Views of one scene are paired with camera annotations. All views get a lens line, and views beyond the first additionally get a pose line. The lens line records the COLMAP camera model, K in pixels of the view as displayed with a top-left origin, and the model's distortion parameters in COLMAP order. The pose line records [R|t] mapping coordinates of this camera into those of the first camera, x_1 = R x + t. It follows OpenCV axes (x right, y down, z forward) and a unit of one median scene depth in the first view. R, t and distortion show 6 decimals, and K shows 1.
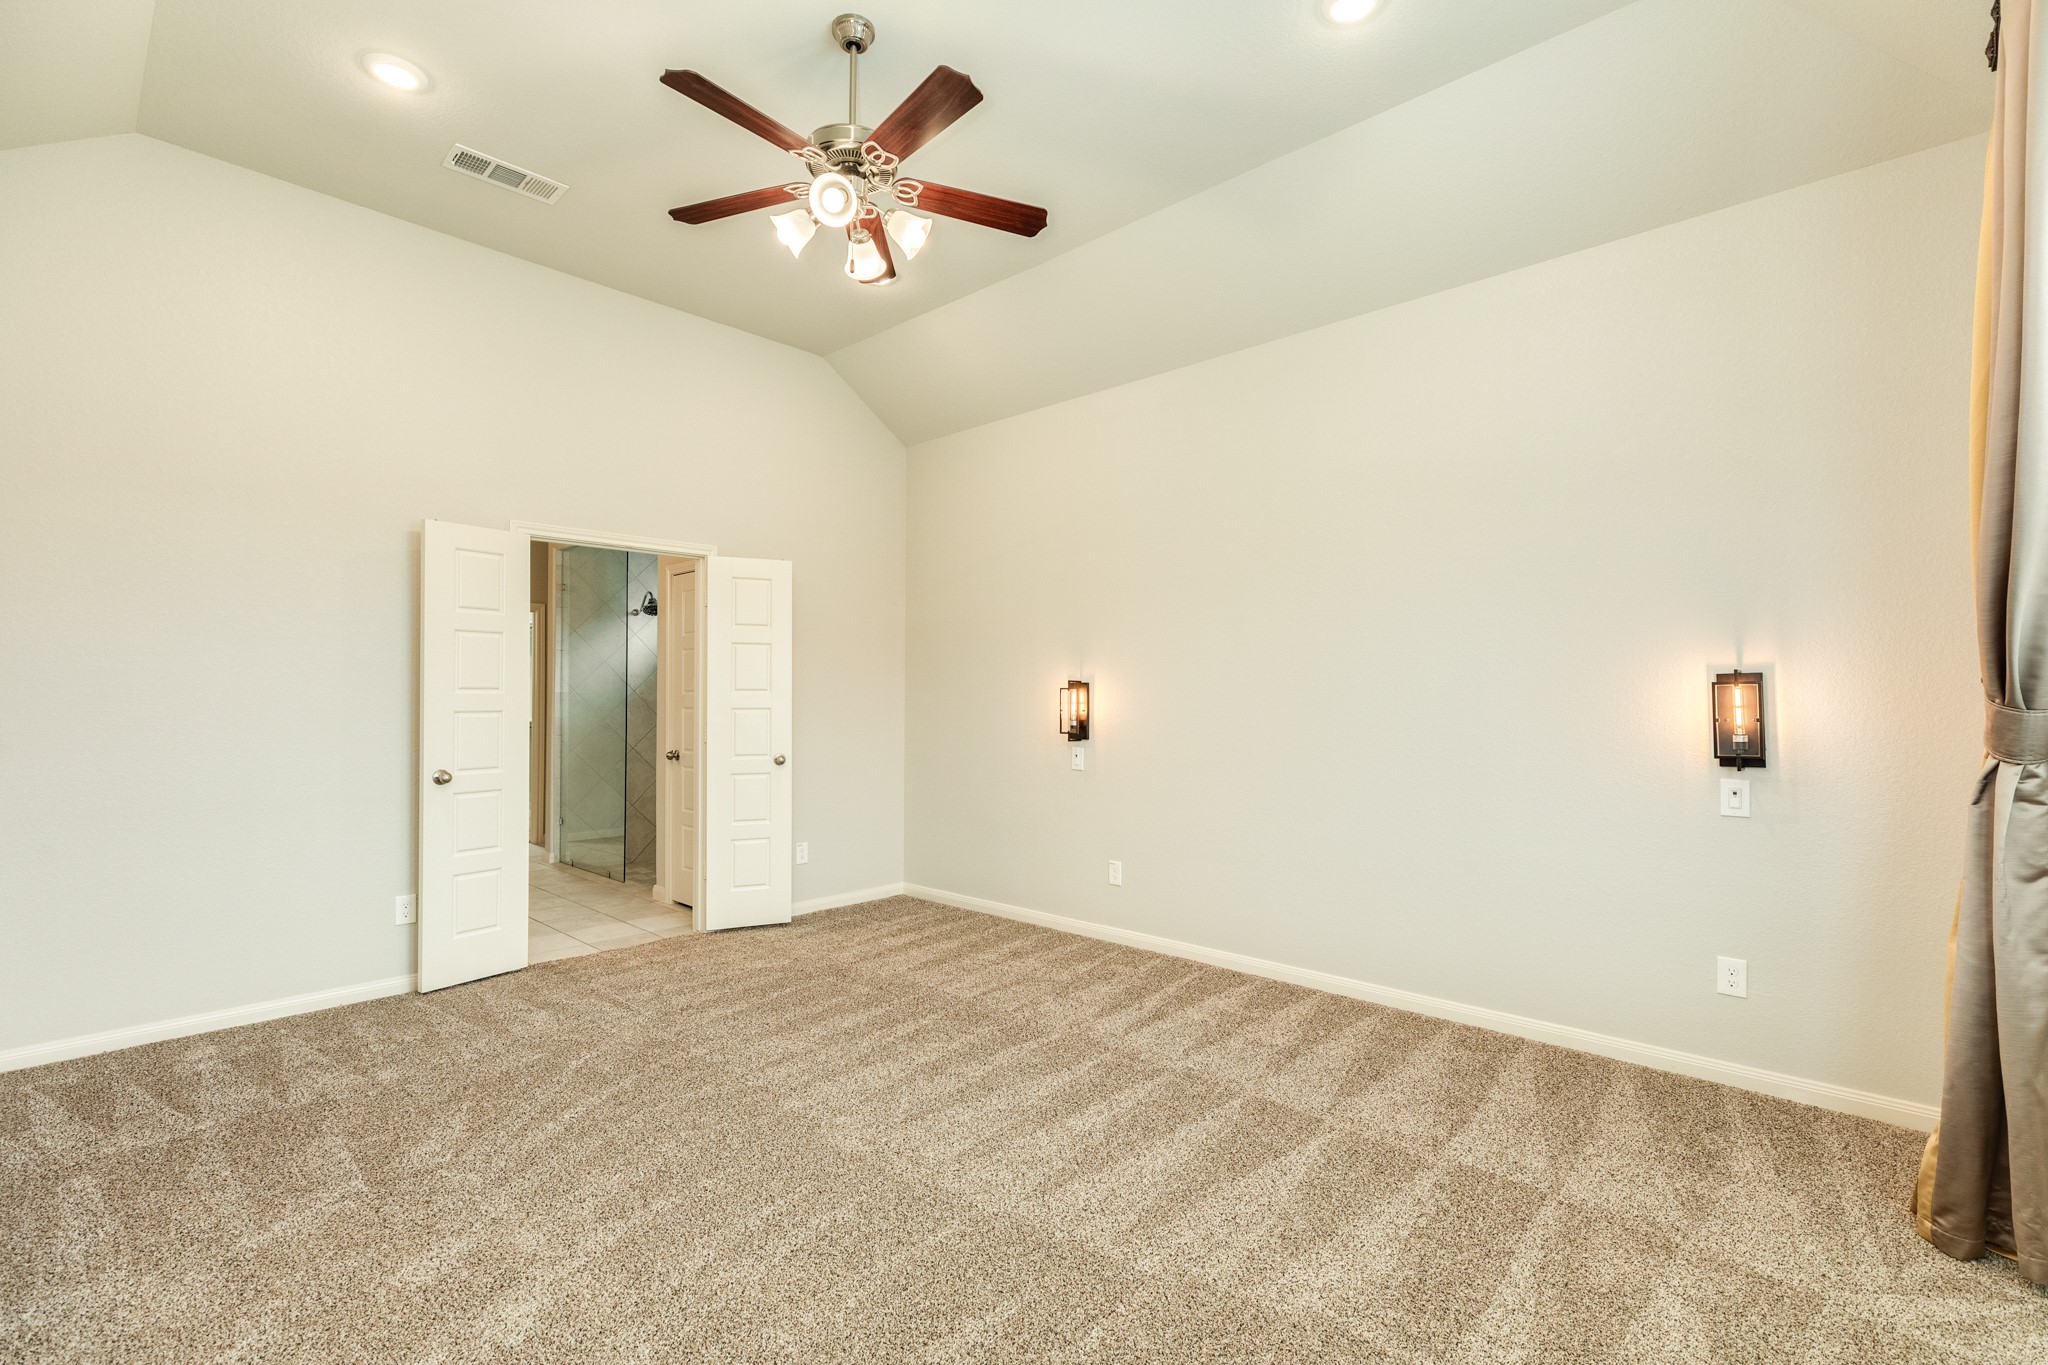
lens RADIAL K [[920.7, 0, 1015.3], [0, 920.7, 693.1], [0, 0, 1]] dist [-0.000277, -0.000039]
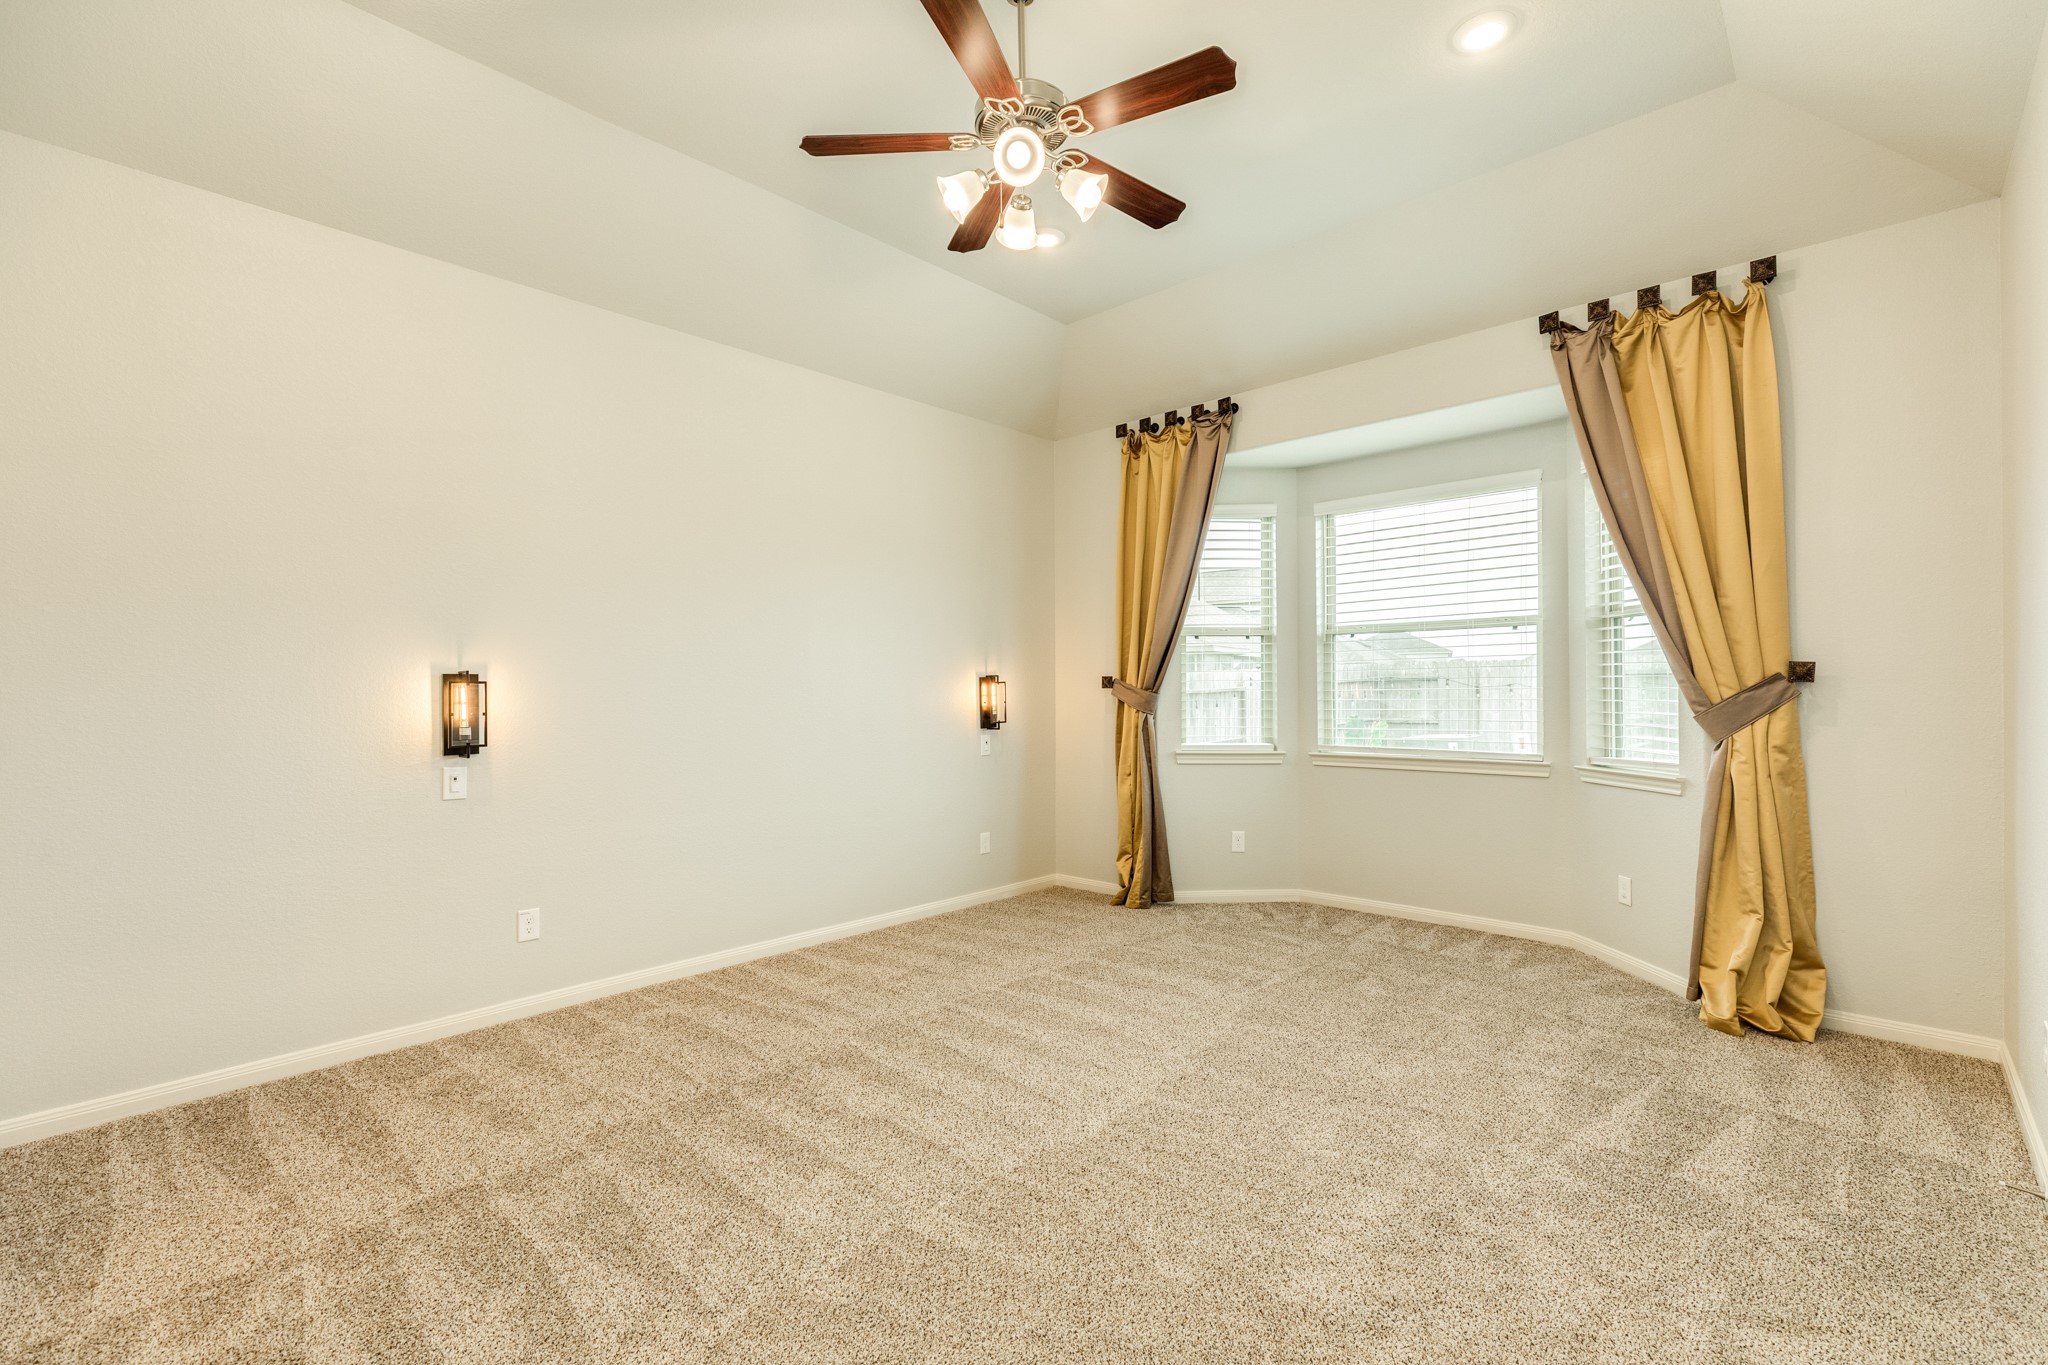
lens RADIAL K [[920.7, 0, 1026.5], [0, 920.7, 685.4], [0, 0, 1]] dist [-0.000277, -0.000039]
pose [[-0.018547, 0.003251, 0.999823, -0.792451], [0.005342, 0.999981, -0.003152, 0.001105], [-0.999814, 0.005282, -0.018564, 0.713525]]
